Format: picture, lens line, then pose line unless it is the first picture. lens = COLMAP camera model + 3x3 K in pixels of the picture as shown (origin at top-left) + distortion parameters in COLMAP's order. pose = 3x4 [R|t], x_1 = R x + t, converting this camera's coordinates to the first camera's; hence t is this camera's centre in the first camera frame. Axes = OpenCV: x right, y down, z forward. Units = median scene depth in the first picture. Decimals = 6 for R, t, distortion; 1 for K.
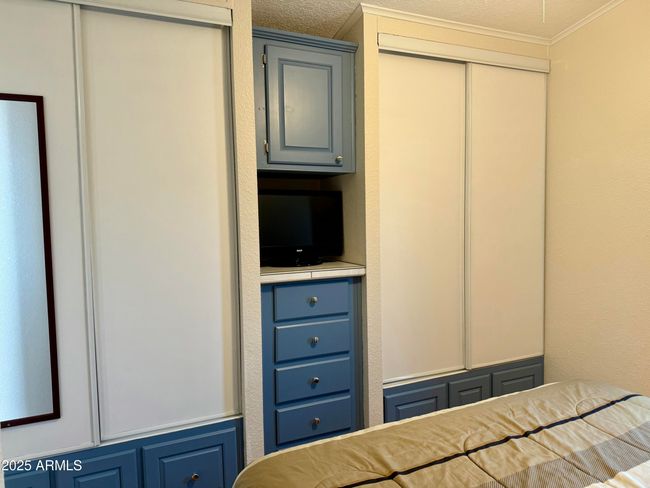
lens RADIAL K [[451.0, 0, 325.0], [0, 451.0, 244.0], [0, 0, 1]] dist [0.067908, -0.106665]
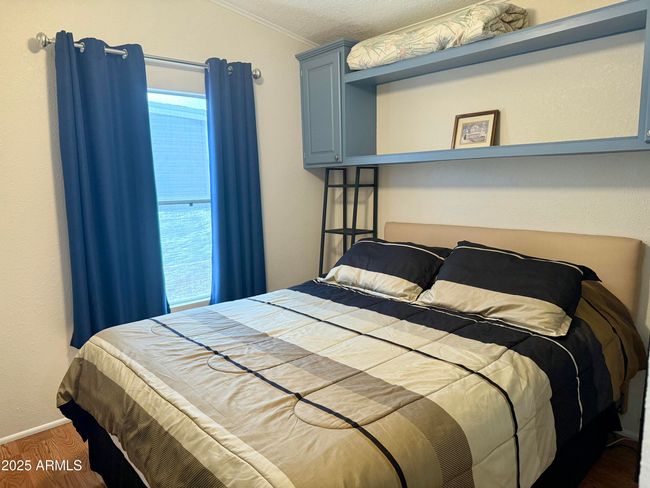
lens RADIAL K [[451.0, 0, 325.0], [0, 451.0, 244.0], [0, 0, 1]] dist [0.067908, -0.106665]
pose [[-0.307317, -0.110332, 0.945189, -0.795272], [0.088887, 0.985585, 0.143948, -0.016938], [-0.947447, 0.128253, -0.293080, 1.086574]]
